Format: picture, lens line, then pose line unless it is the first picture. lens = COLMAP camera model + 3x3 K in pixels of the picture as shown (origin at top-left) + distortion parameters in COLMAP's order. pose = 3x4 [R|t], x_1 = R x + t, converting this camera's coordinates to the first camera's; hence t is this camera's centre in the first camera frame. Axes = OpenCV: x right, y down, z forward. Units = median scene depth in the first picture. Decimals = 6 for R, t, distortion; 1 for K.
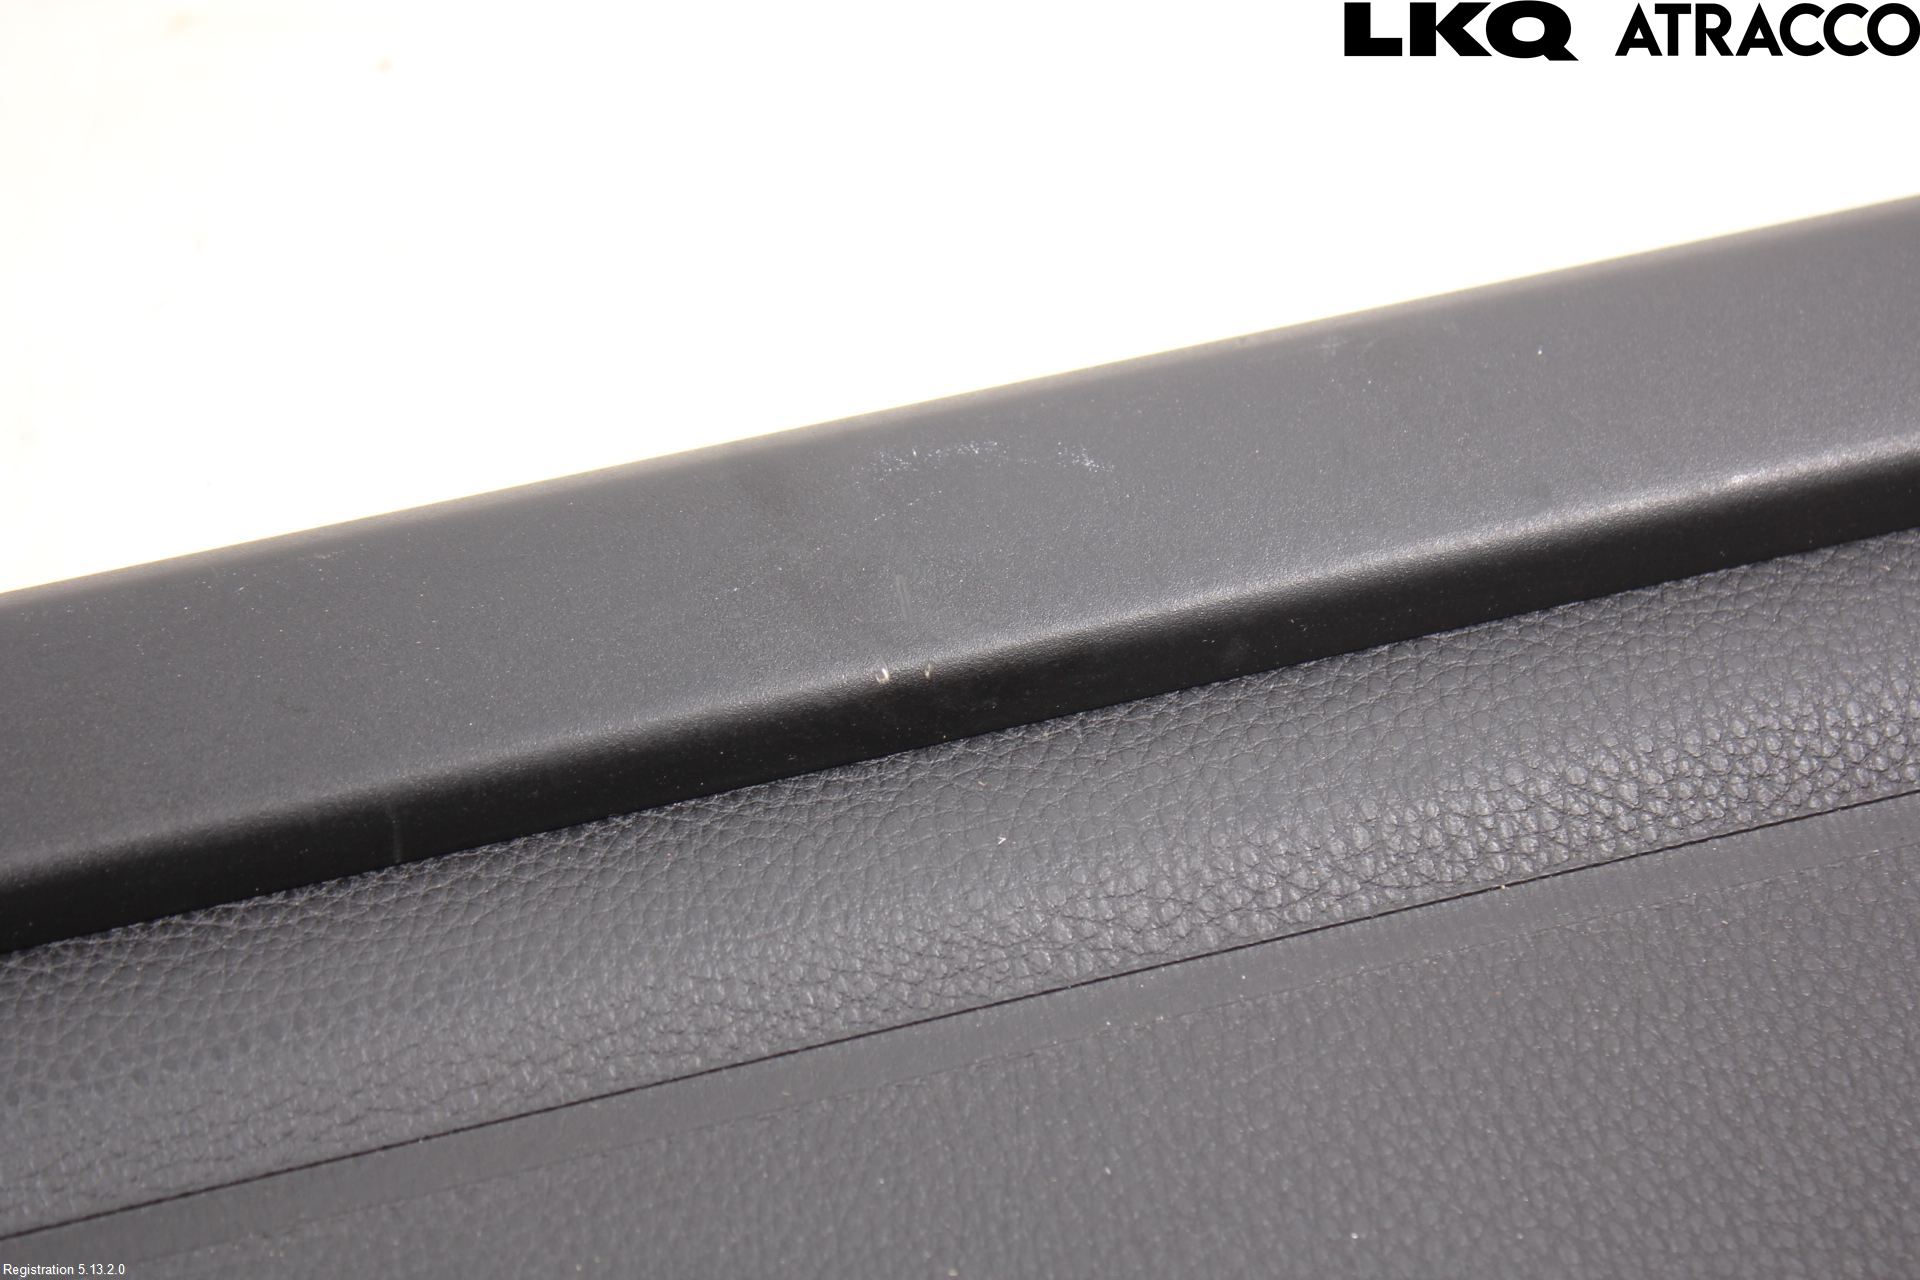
lens RADIAL K [[4853.4, 0, 961.1], [0, 4853.4, 637.2], [0, 0, 1]] dist [0.046252, 0.000000]
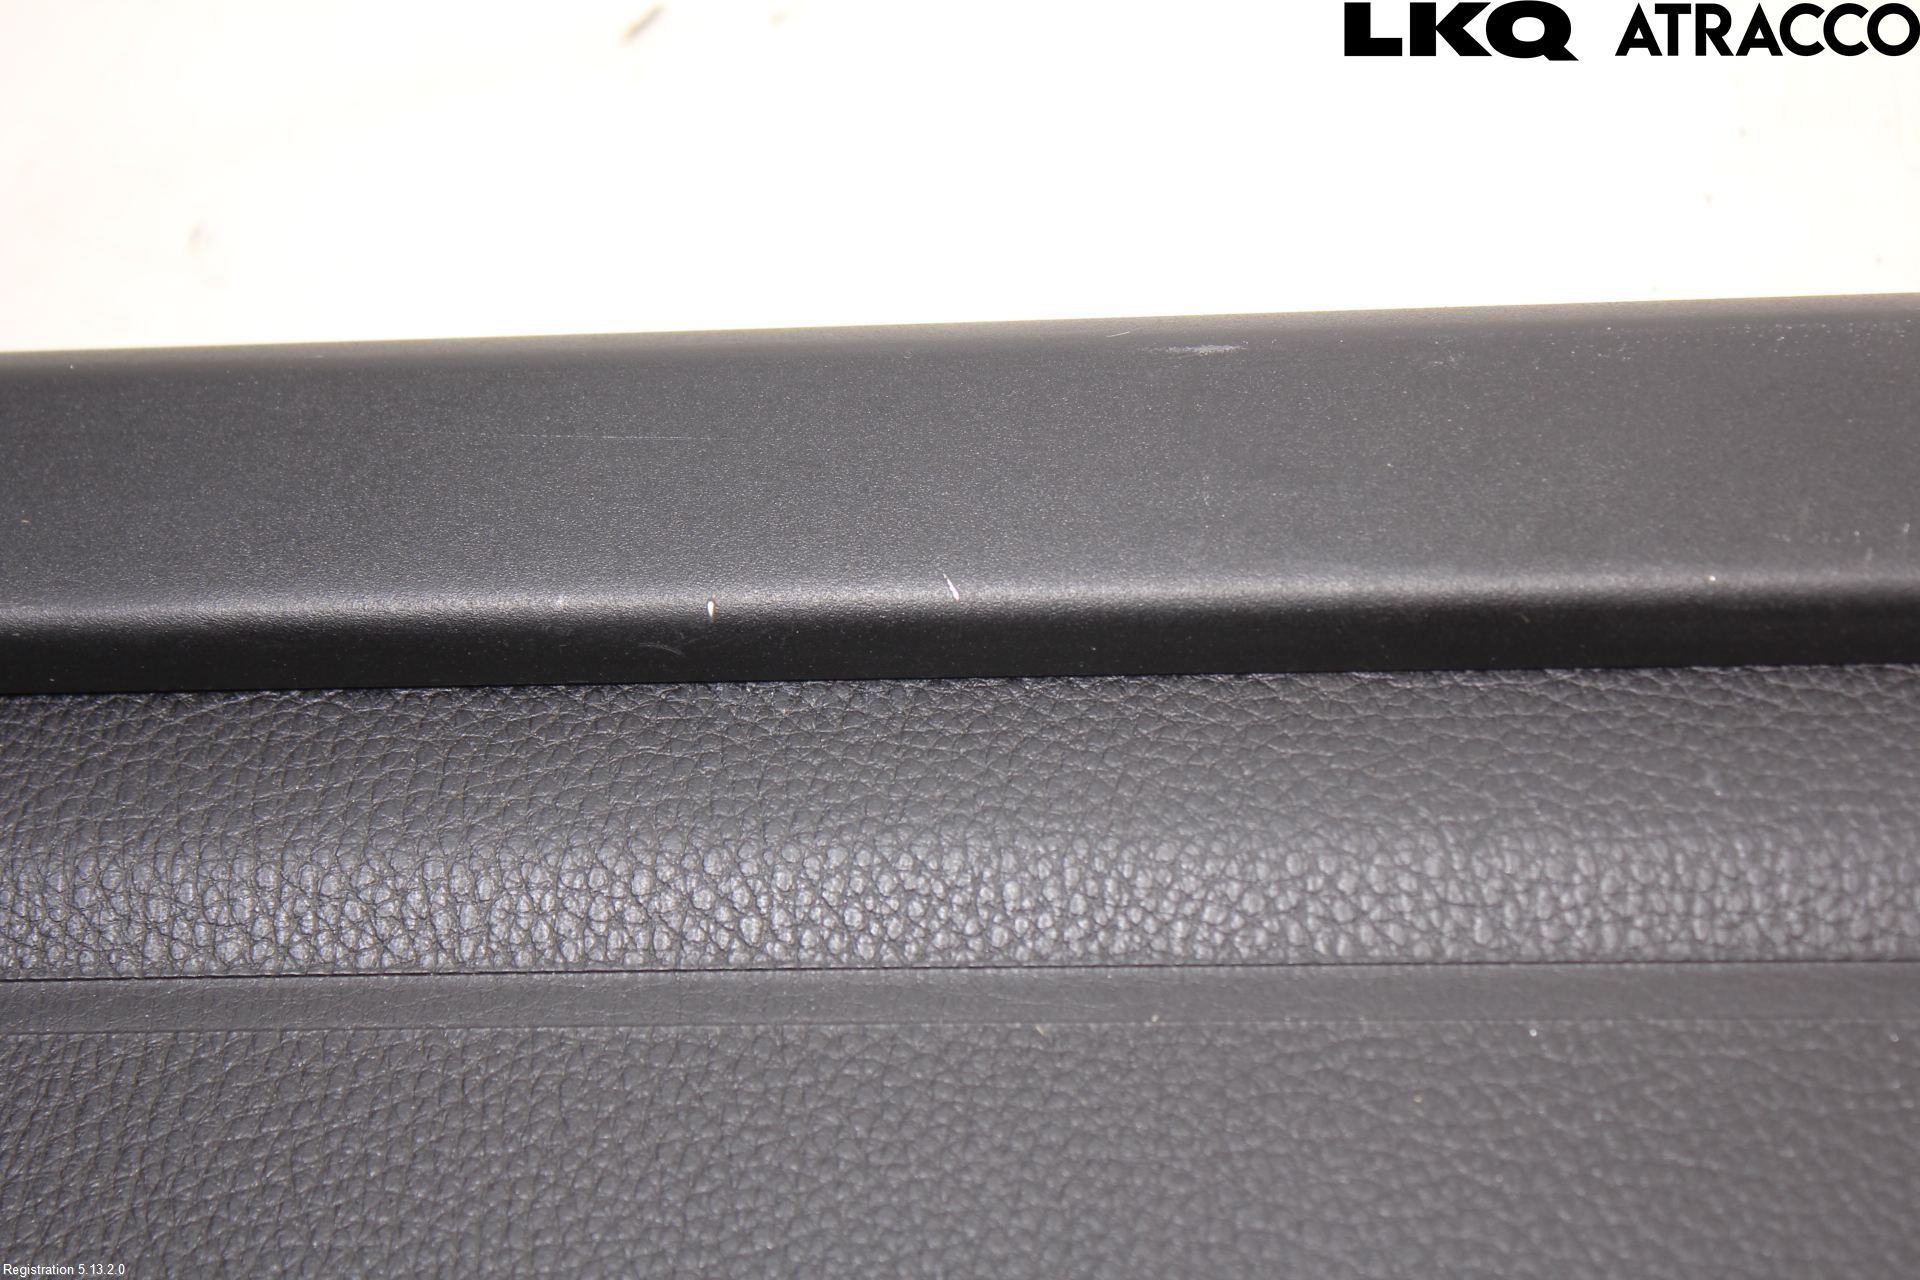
lens RADIAL K [[4853.4, 0, 958.9], [0, 4853.4, 646.2], [0, 0, 1]] dist [0.046252, 0.000000]
pose [[0.929427, 0.191772, -0.315260, 0.449669], [-0.171173, 0.980931, 0.092058, -0.110144], [0.326903, -0.031597, 0.944530, 0.156415]]
